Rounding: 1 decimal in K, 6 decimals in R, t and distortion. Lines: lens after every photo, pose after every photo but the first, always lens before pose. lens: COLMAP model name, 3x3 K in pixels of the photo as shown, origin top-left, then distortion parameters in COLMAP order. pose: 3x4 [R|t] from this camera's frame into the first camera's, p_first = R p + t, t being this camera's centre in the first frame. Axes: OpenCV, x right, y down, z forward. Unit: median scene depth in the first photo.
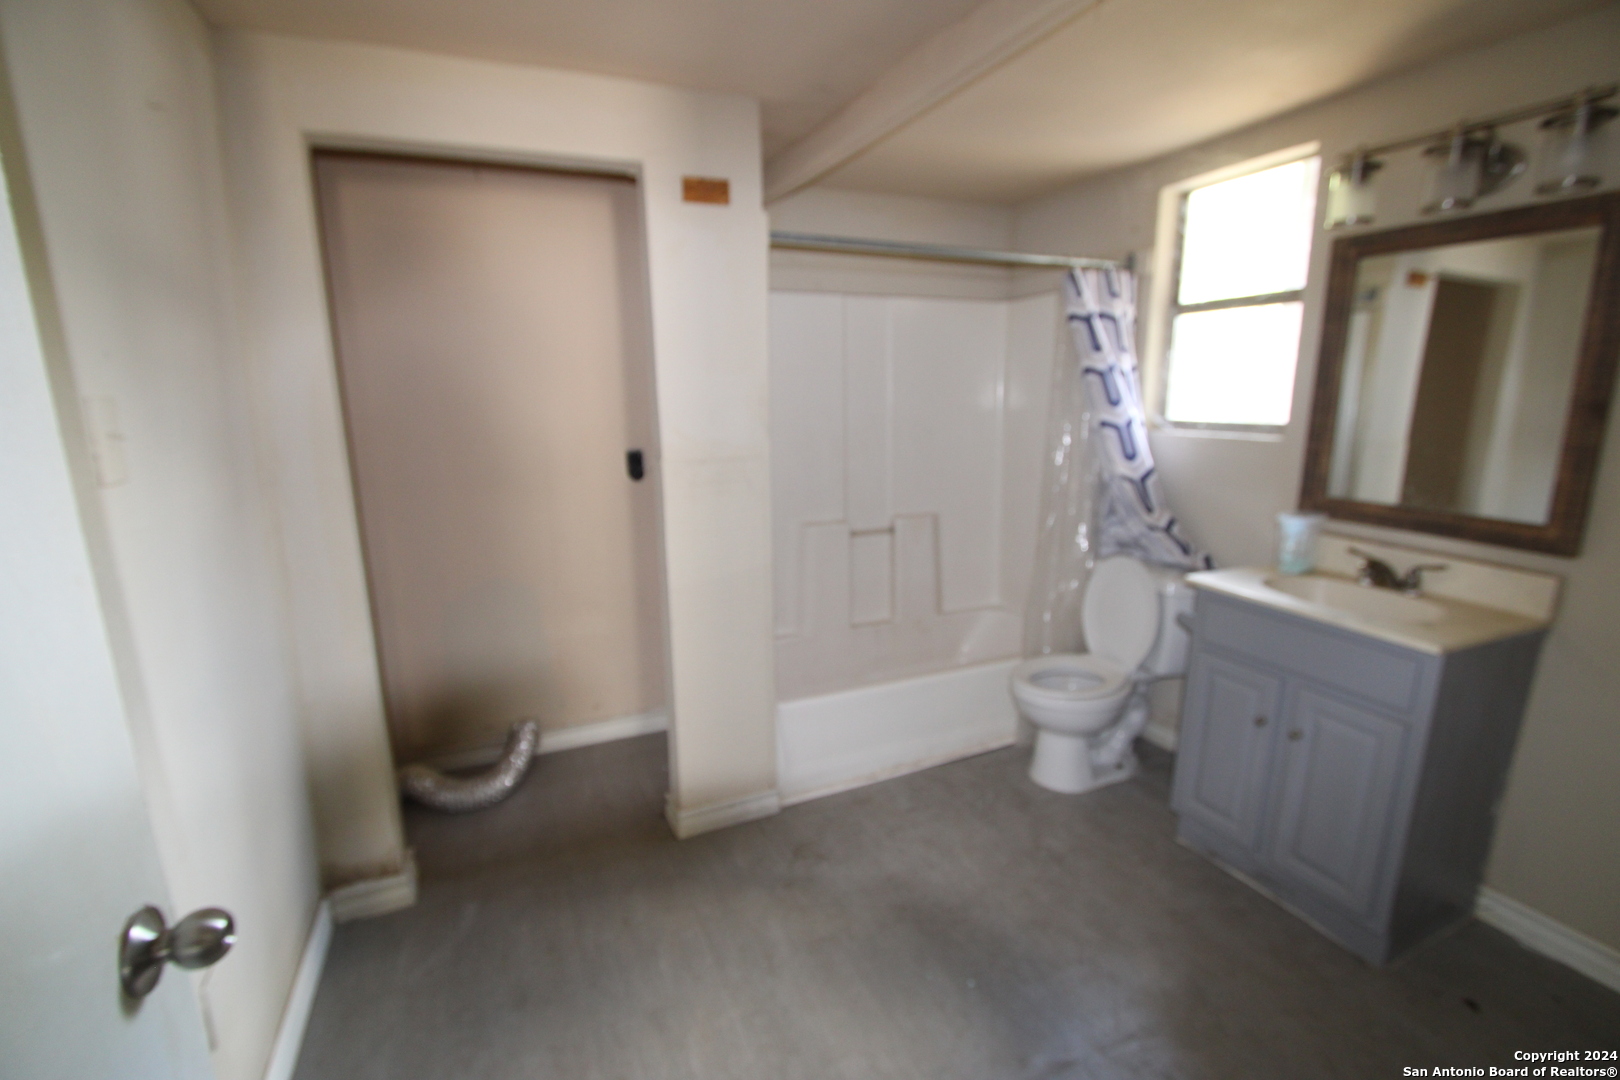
lens RADIAL K [[734.3, 0, 808.7], [0, 734.3, 542.2], [0, 0, 1]] dist [-0.015836, 0.001385]
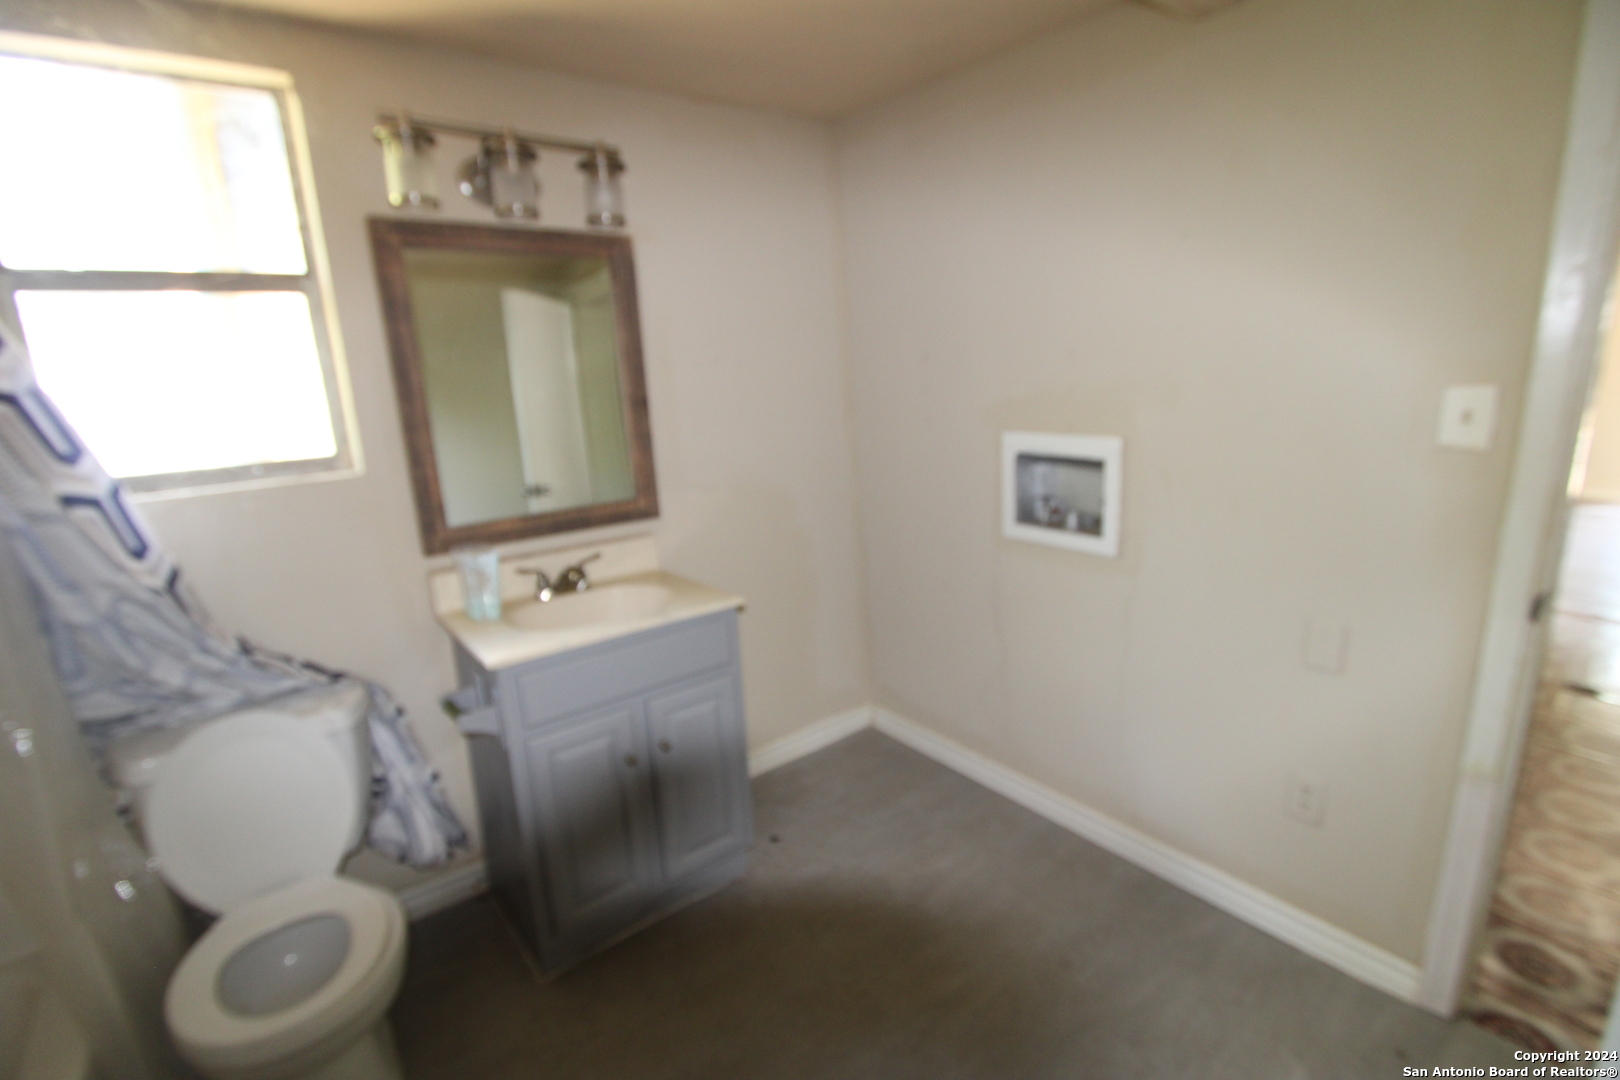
lens RADIAL K [[734.3, 0, 810.5], [0, 734.3, 545.8], [0, 0, 1]] dist [-0.015836, 0.001385]
pose [[-0.244986, -0.205590, 0.947478, -0.206397], [0.254780, 0.929260, 0.267514, -0.159430], [-0.935451, 0.306935, -0.175275, 0.738212]]
